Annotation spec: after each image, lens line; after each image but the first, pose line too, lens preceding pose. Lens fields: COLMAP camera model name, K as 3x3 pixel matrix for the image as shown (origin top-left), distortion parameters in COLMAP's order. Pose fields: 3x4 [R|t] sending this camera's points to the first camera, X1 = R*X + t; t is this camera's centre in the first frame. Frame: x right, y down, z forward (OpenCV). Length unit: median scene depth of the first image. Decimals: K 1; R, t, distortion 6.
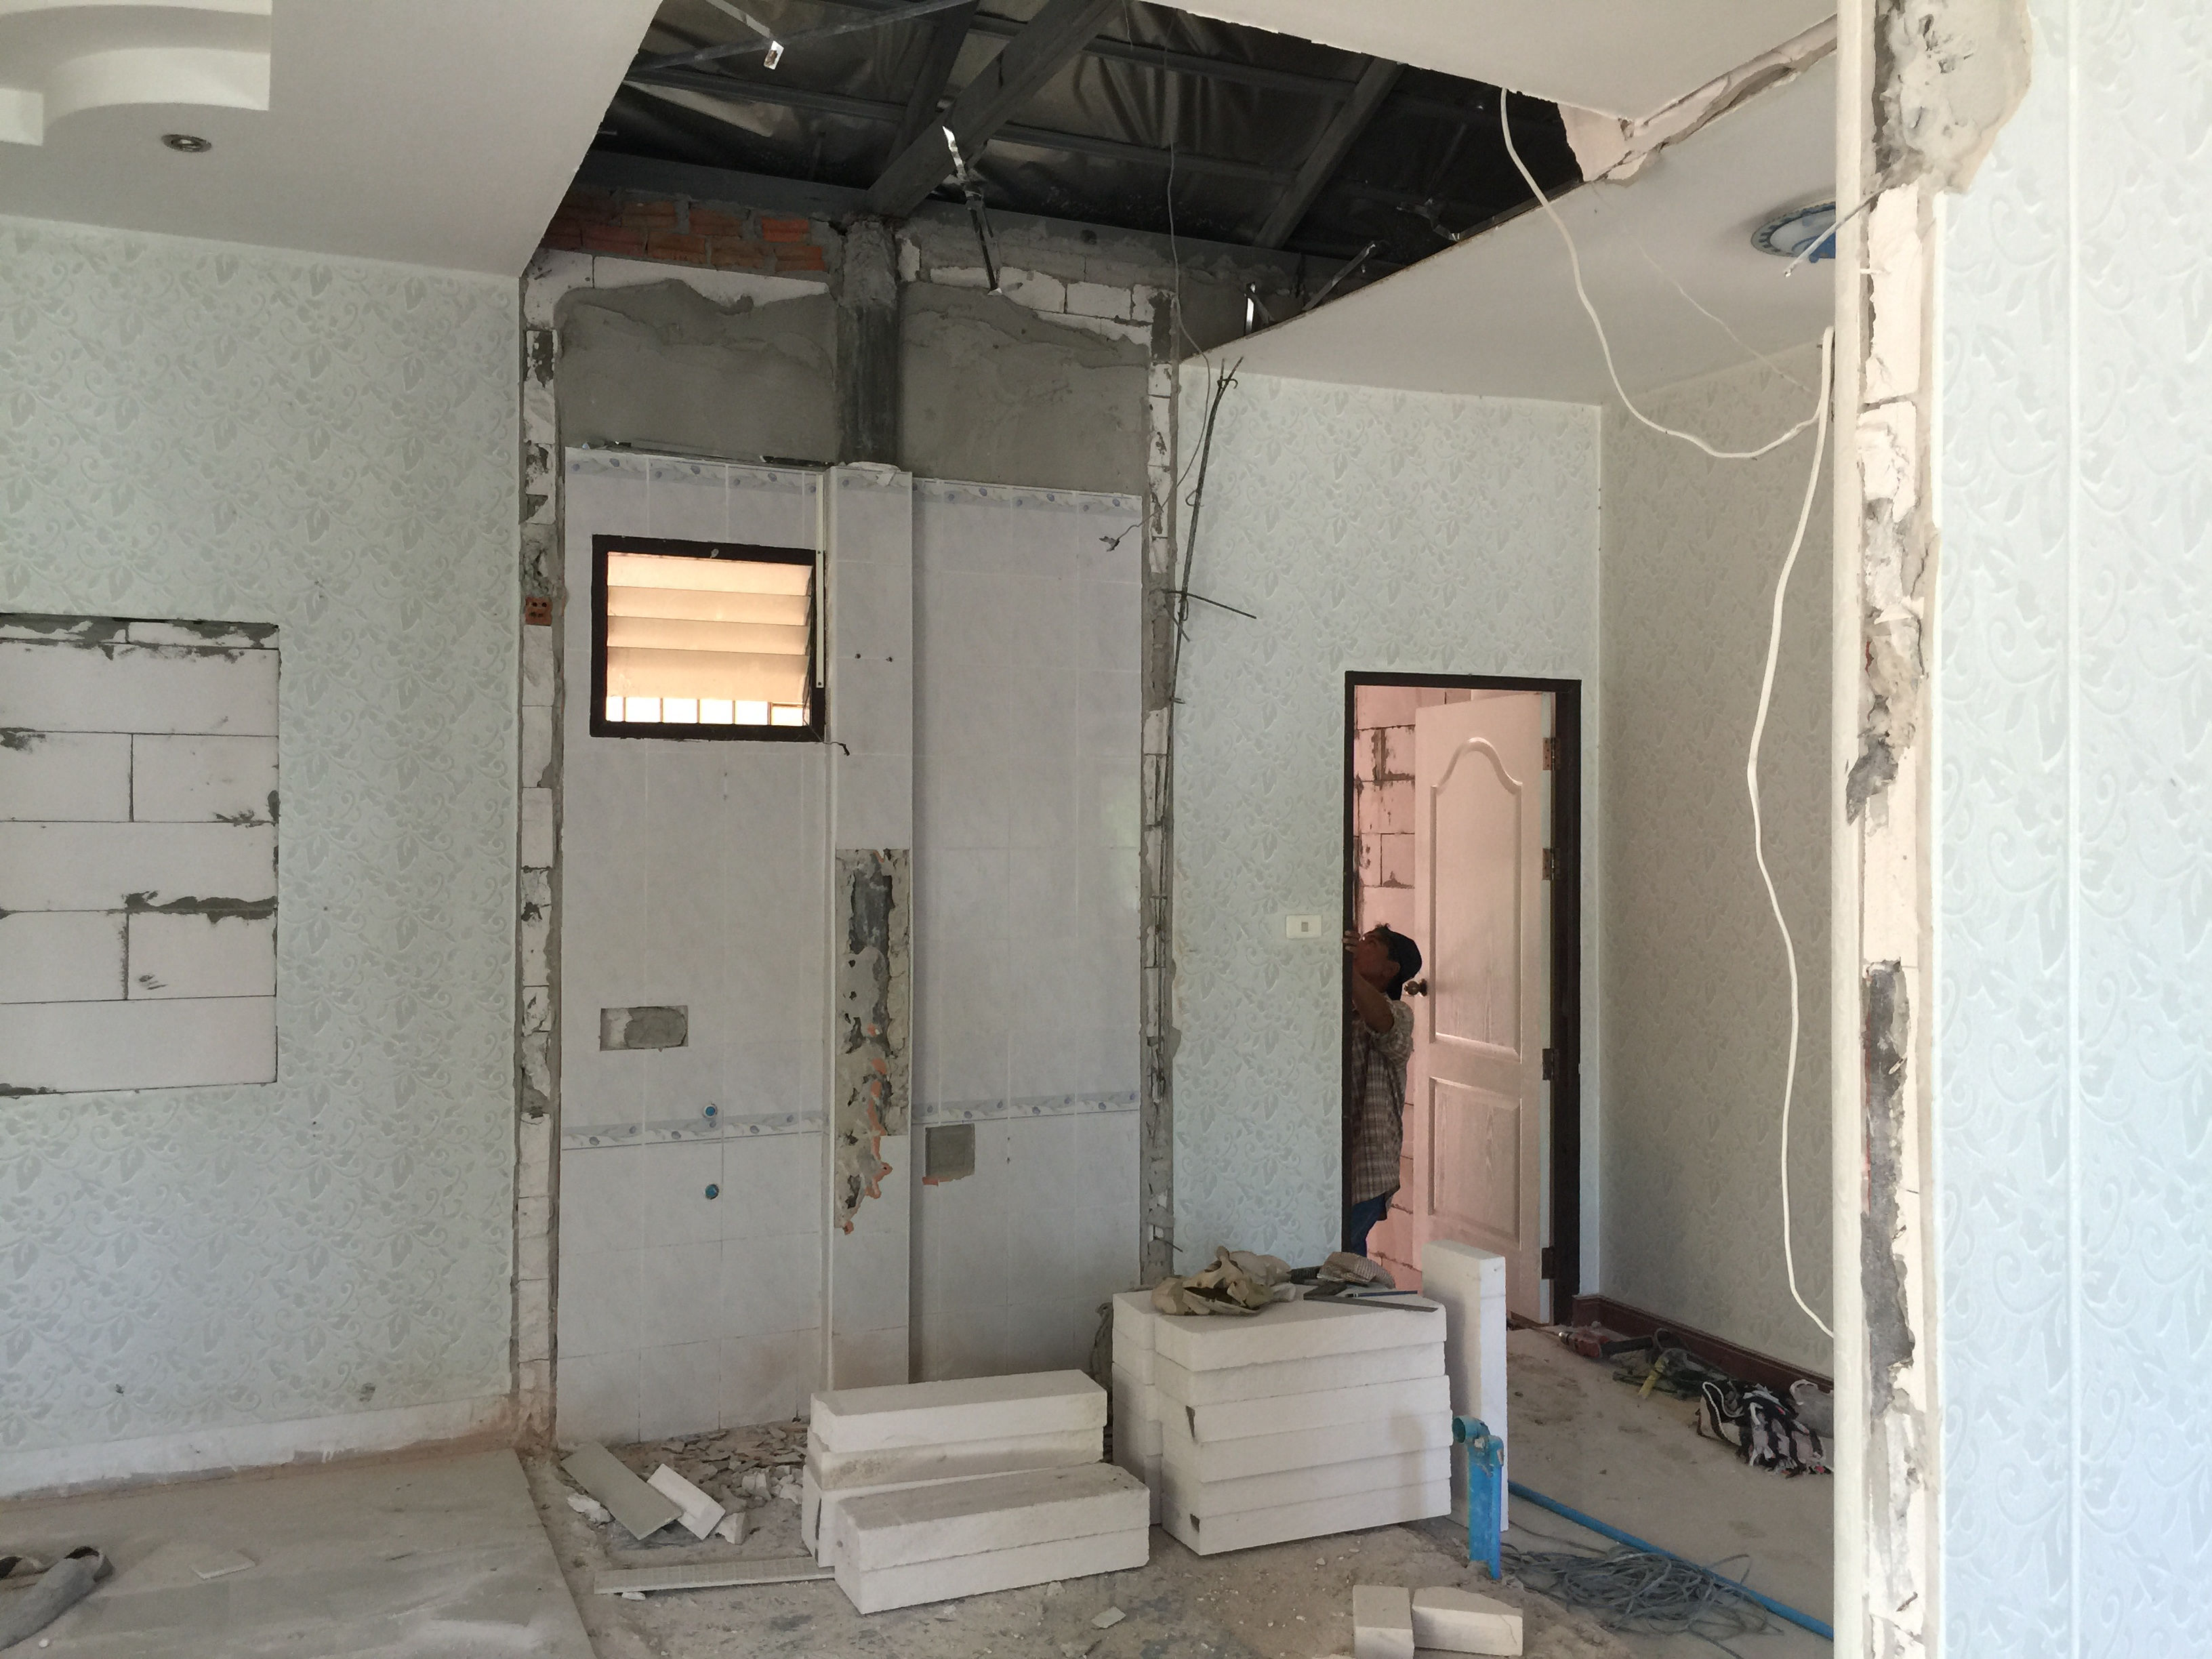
lens RADIAL K [[1854.2, 0, 1040.3], [0, 1854.2, 818.3], [0, 0, 1]] dist [0.031919, -0.003389]
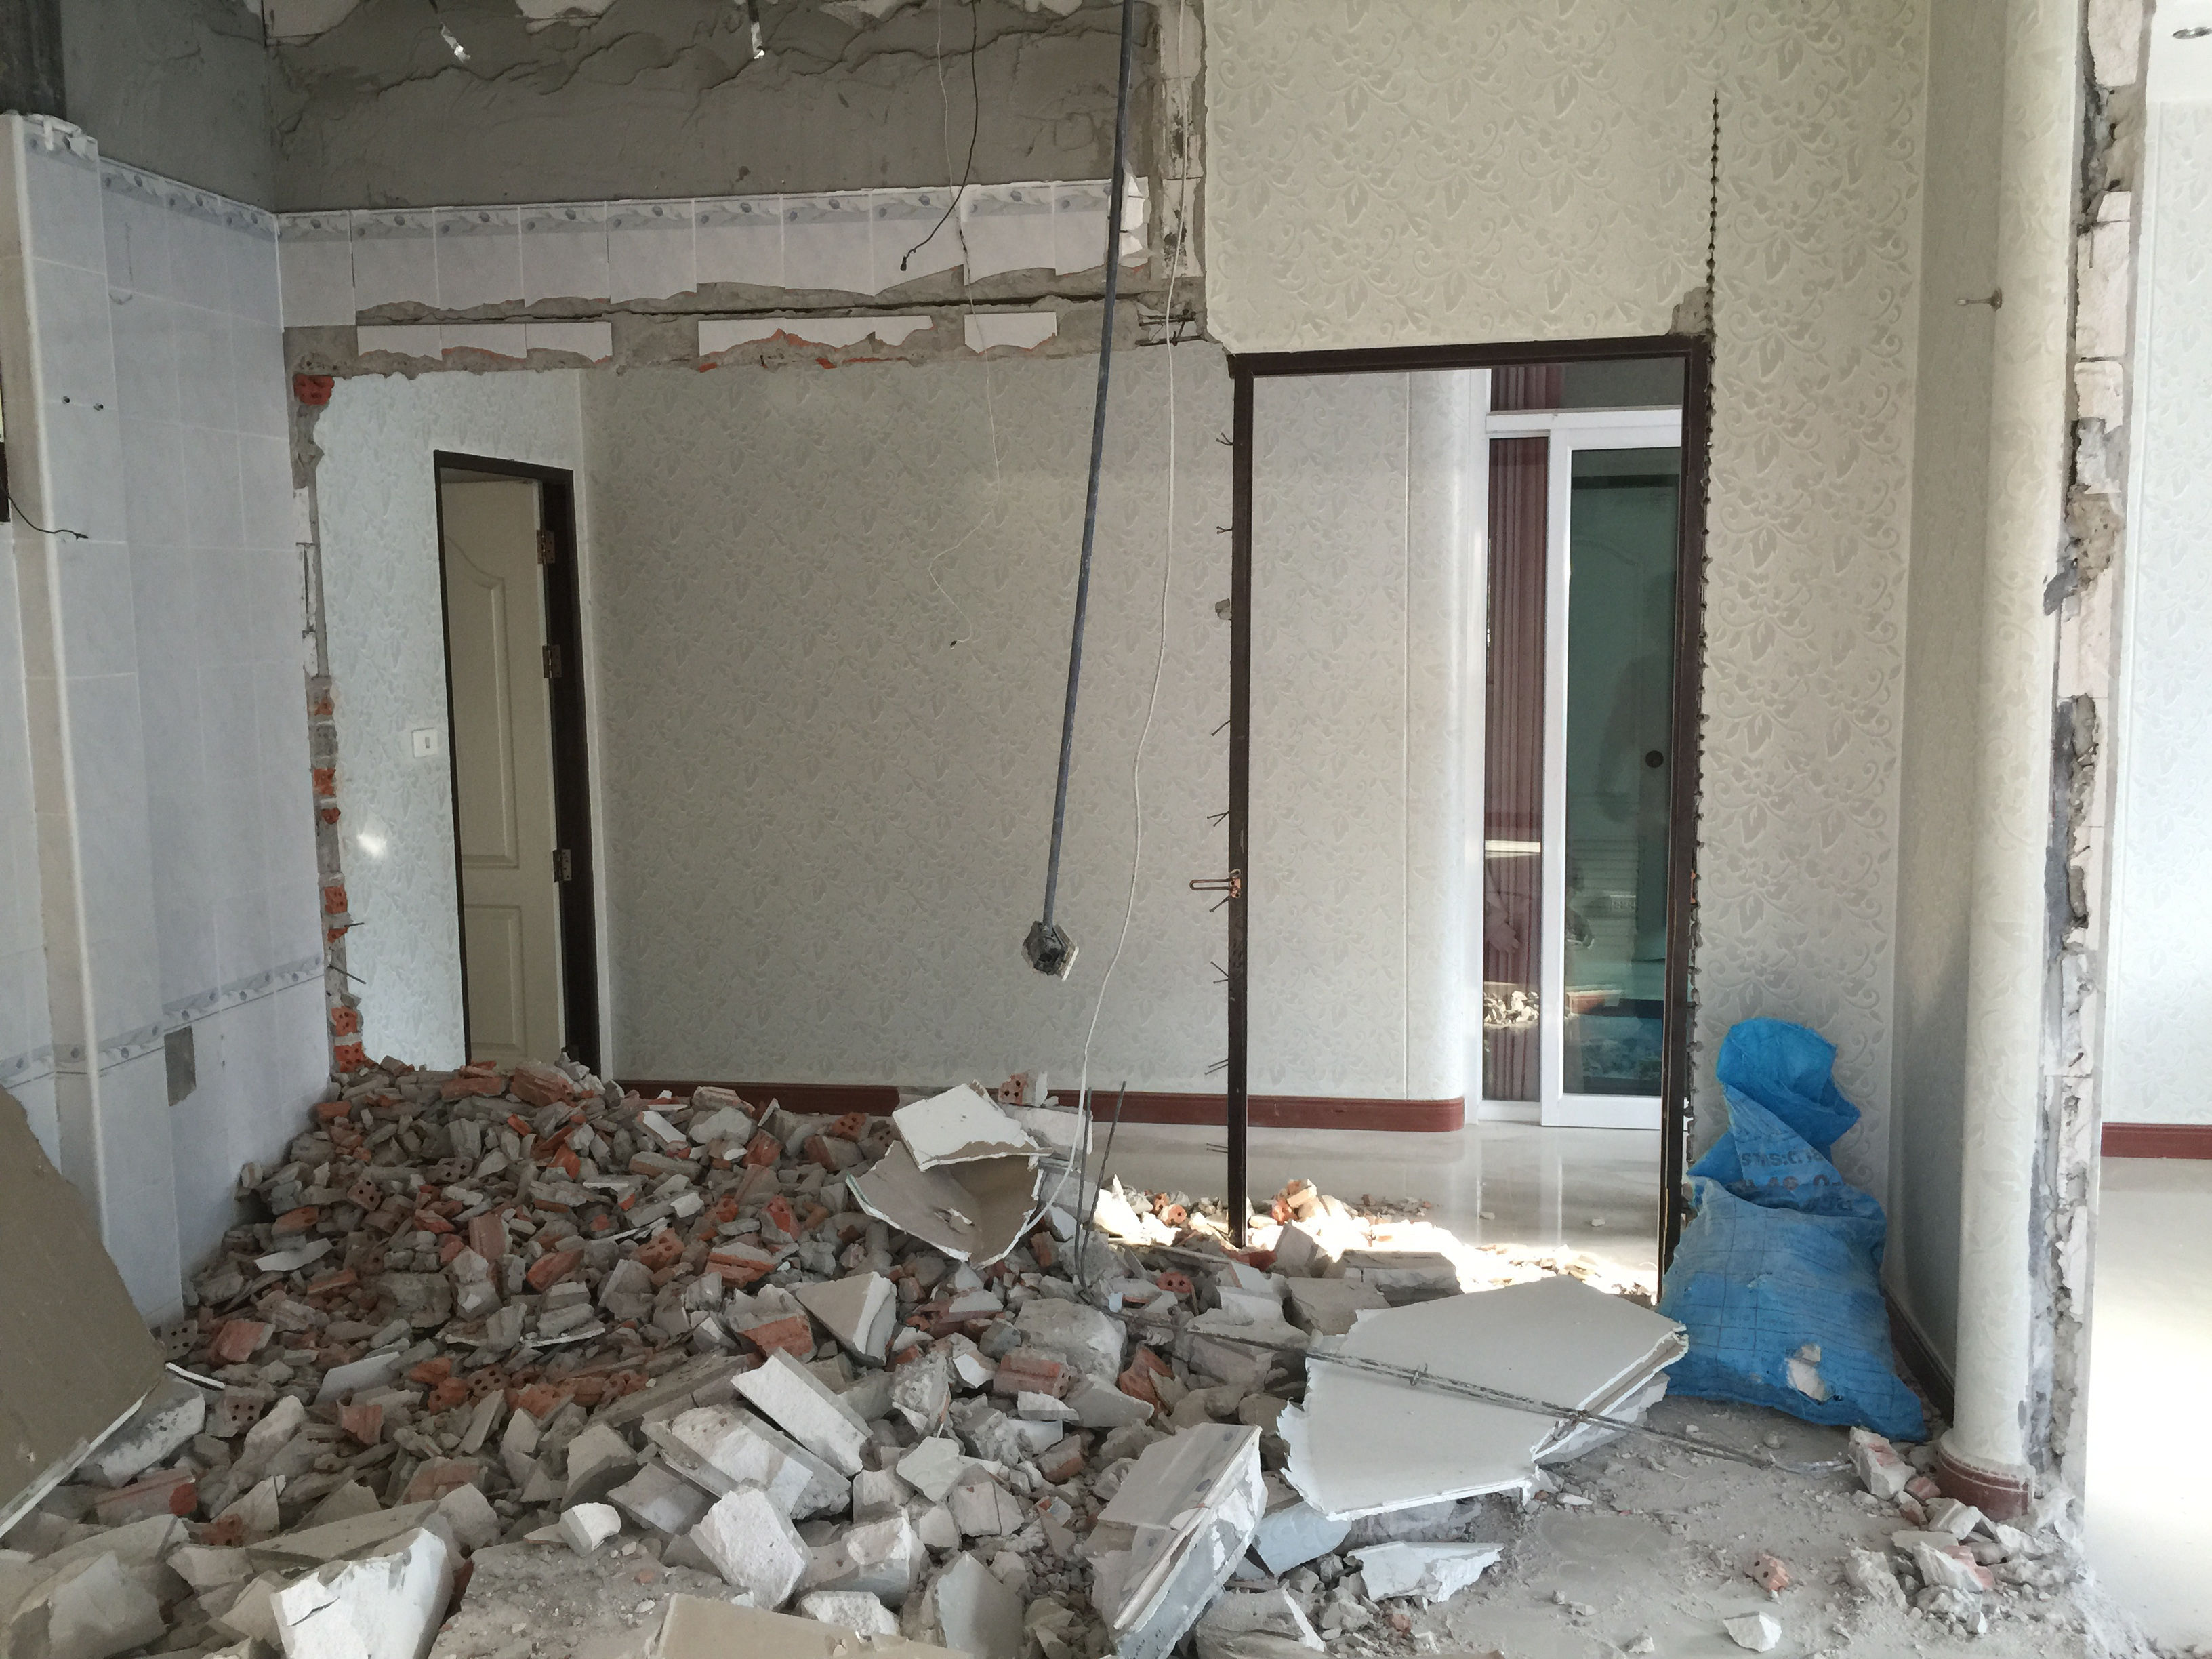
lens RADIAL K [[1898.5, 0, 1106.0], [0, 1898.5, 829.5], [0, 0, 1]] dist [0.003039, -0.008845]
pose [[0.541280, -0.109029, 0.833744, -1.451929], [0.011870, 0.992450, 0.122077, -0.023783], [-0.840759, -0.056181, 0.538487, 0.796889]]
